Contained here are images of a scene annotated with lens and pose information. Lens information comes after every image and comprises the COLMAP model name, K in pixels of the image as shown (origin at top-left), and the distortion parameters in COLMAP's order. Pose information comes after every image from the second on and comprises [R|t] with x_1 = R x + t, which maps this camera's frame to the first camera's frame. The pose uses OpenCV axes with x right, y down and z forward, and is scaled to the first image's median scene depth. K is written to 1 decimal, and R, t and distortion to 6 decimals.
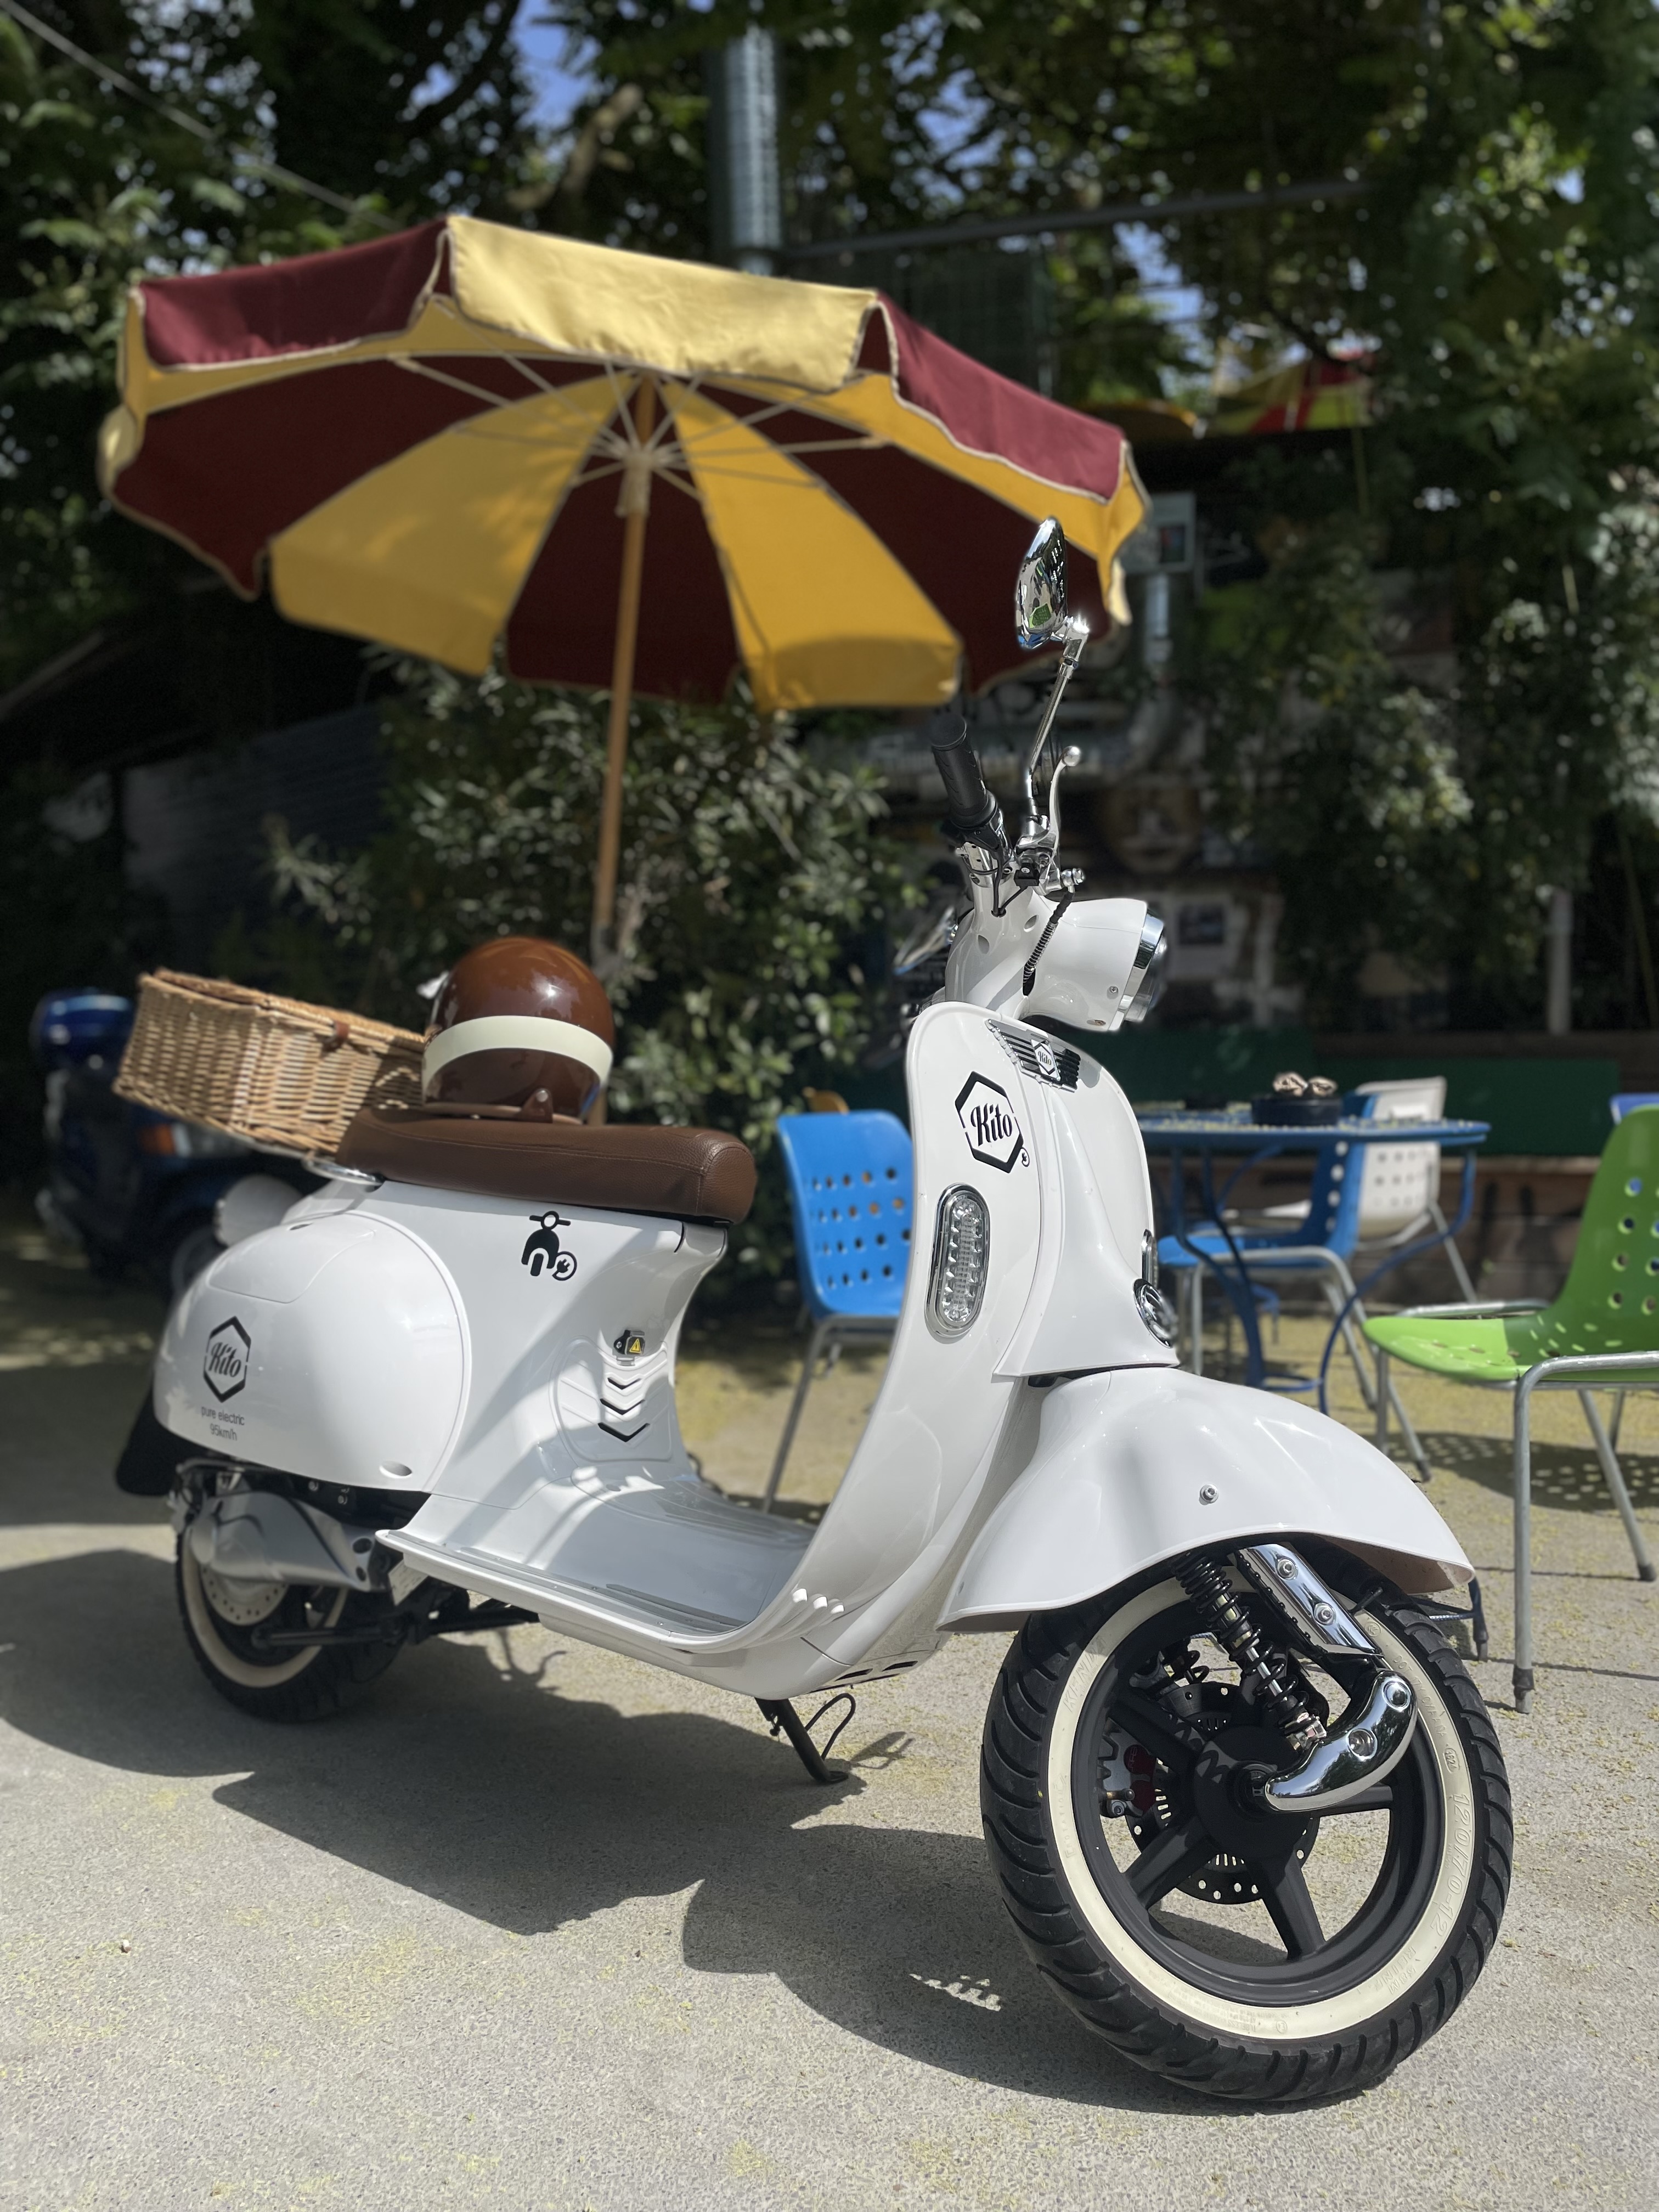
lens RADIAL K [[1692.3, 0, 830.2], [0, 1692.3, 1104.1], [0, 0, 1]] dist [0.013178, -0.022107]
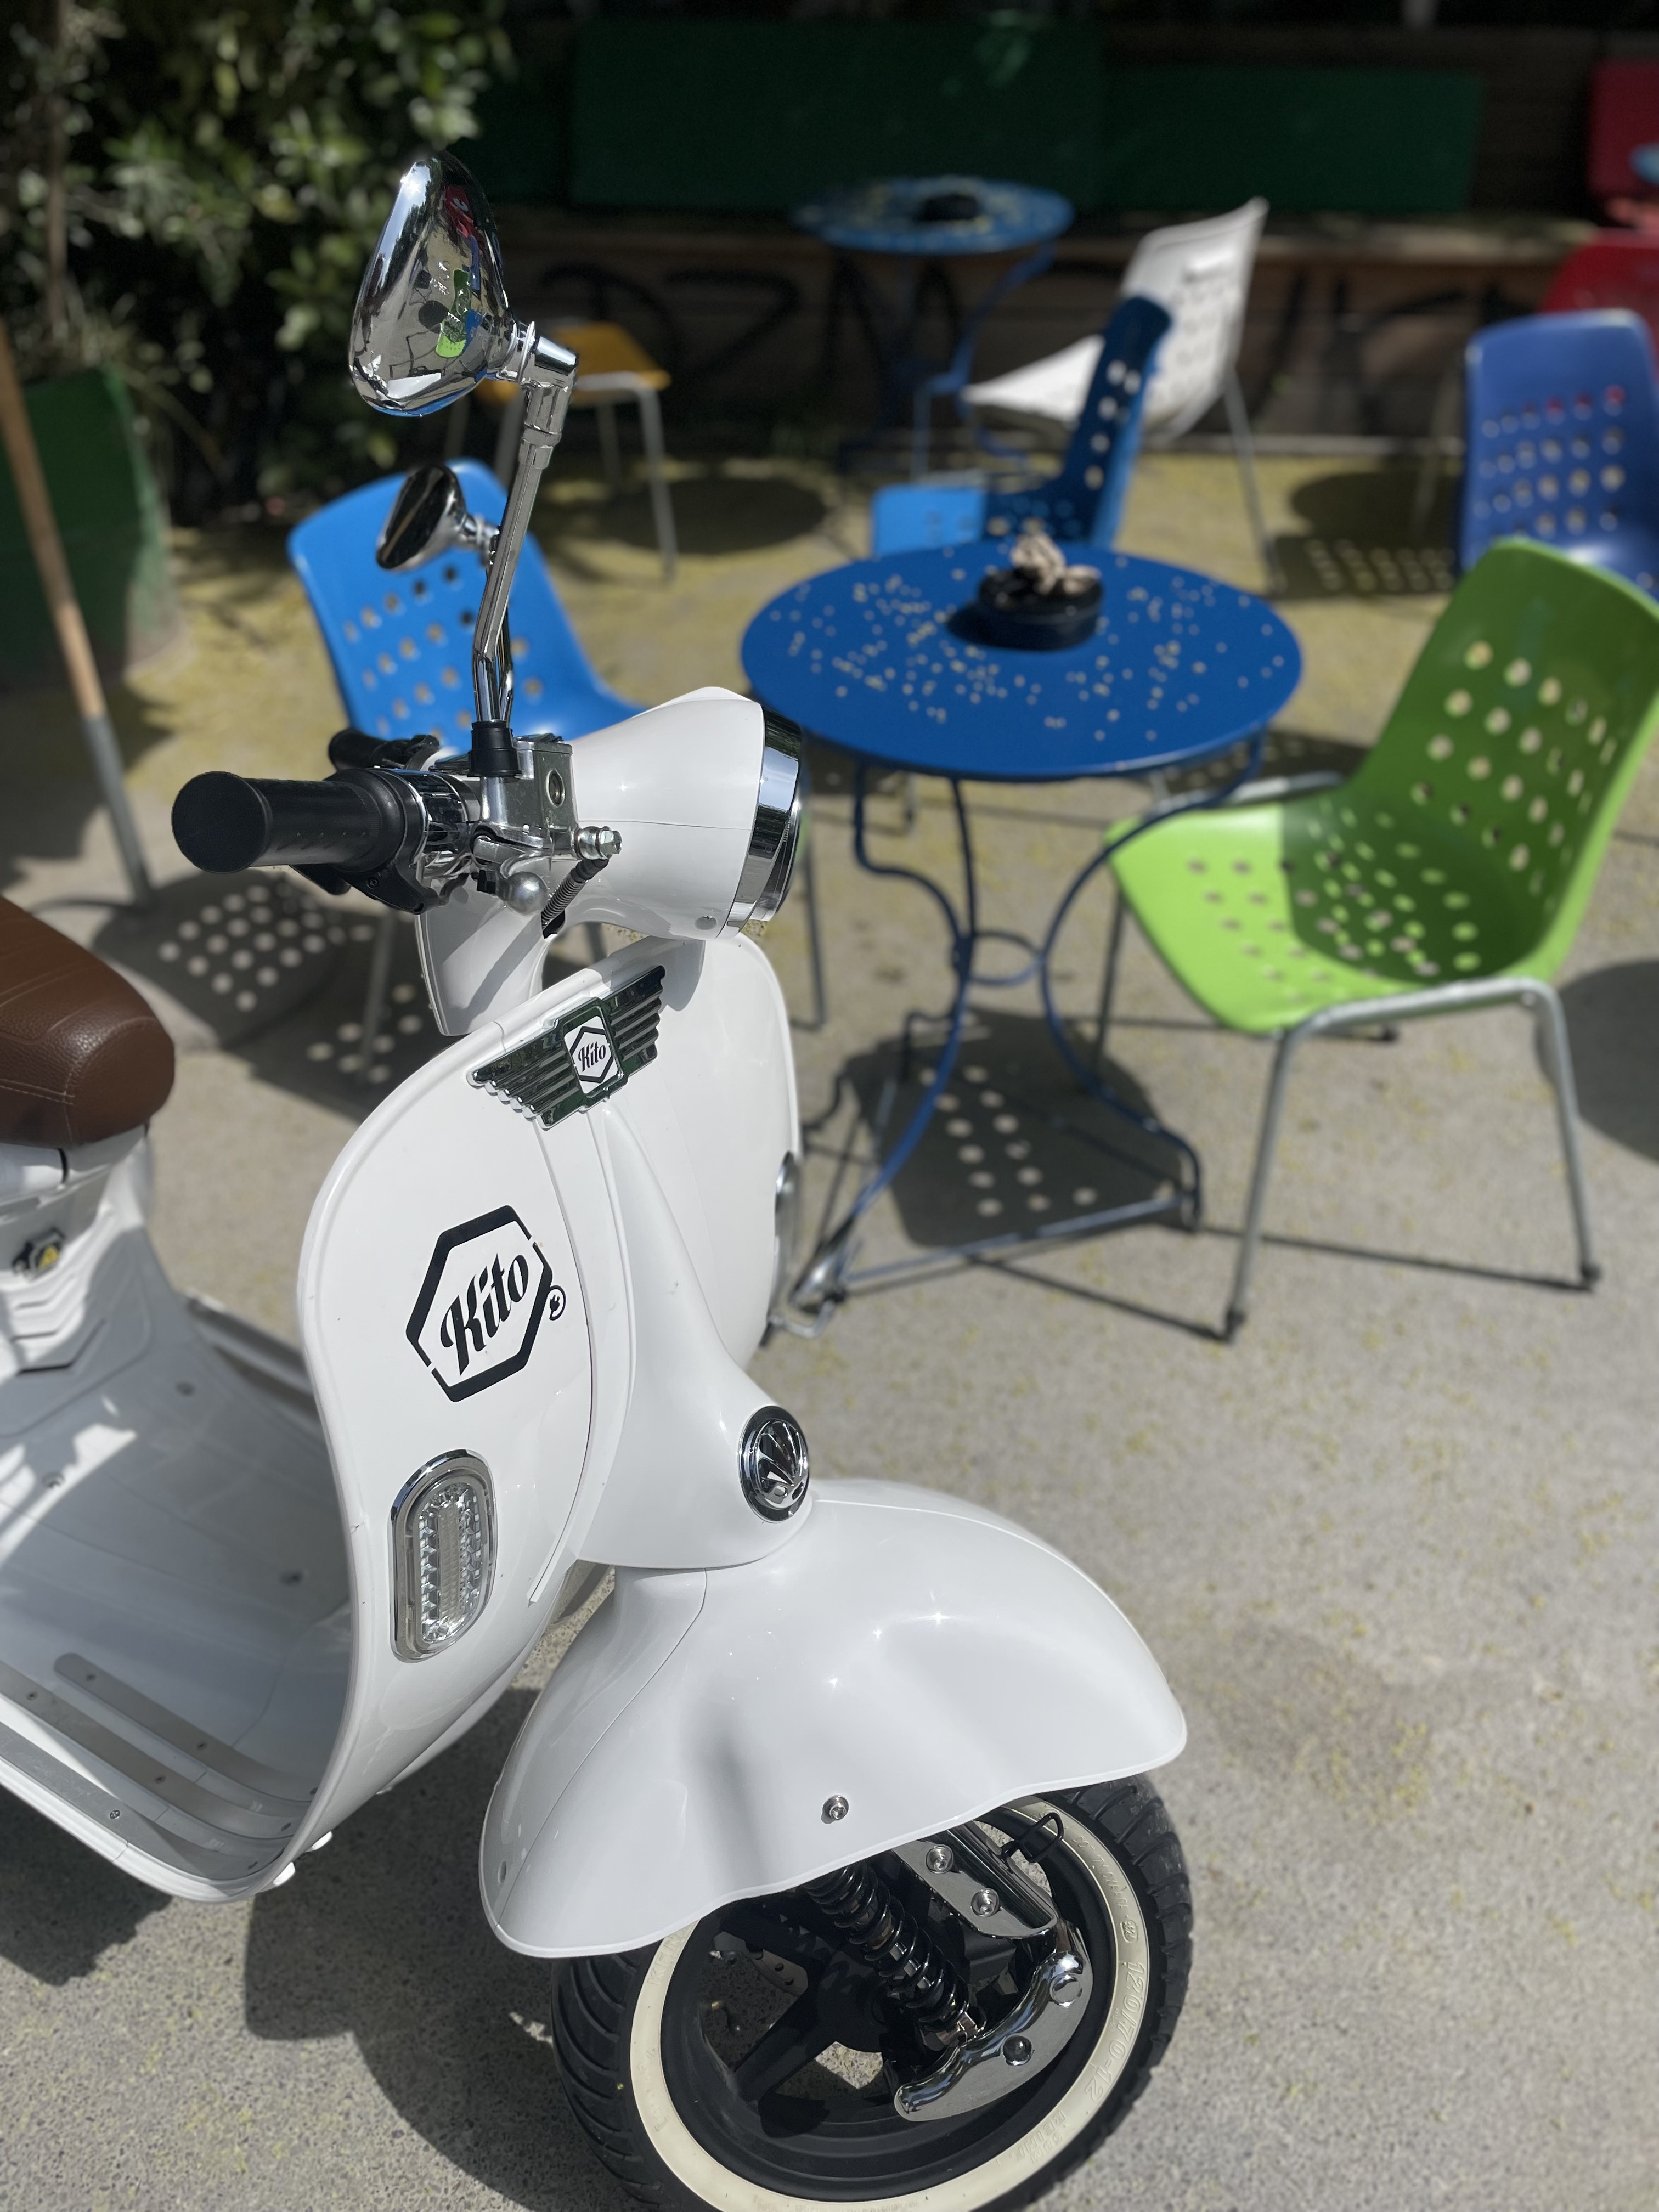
lens RADIAL K [[1692.3, 0, 825.8], [0, 1692.3, 1106.7], [0, 0, 1]] dist [0.013178, -0.022107]
pose [[0.989700, -0.086247, 0.114258, 0.146936], [-0.000070, 0.797848, 0.602859, -0.382851], [-0.143155, -0.596658, 0.789624, 0.555941]]
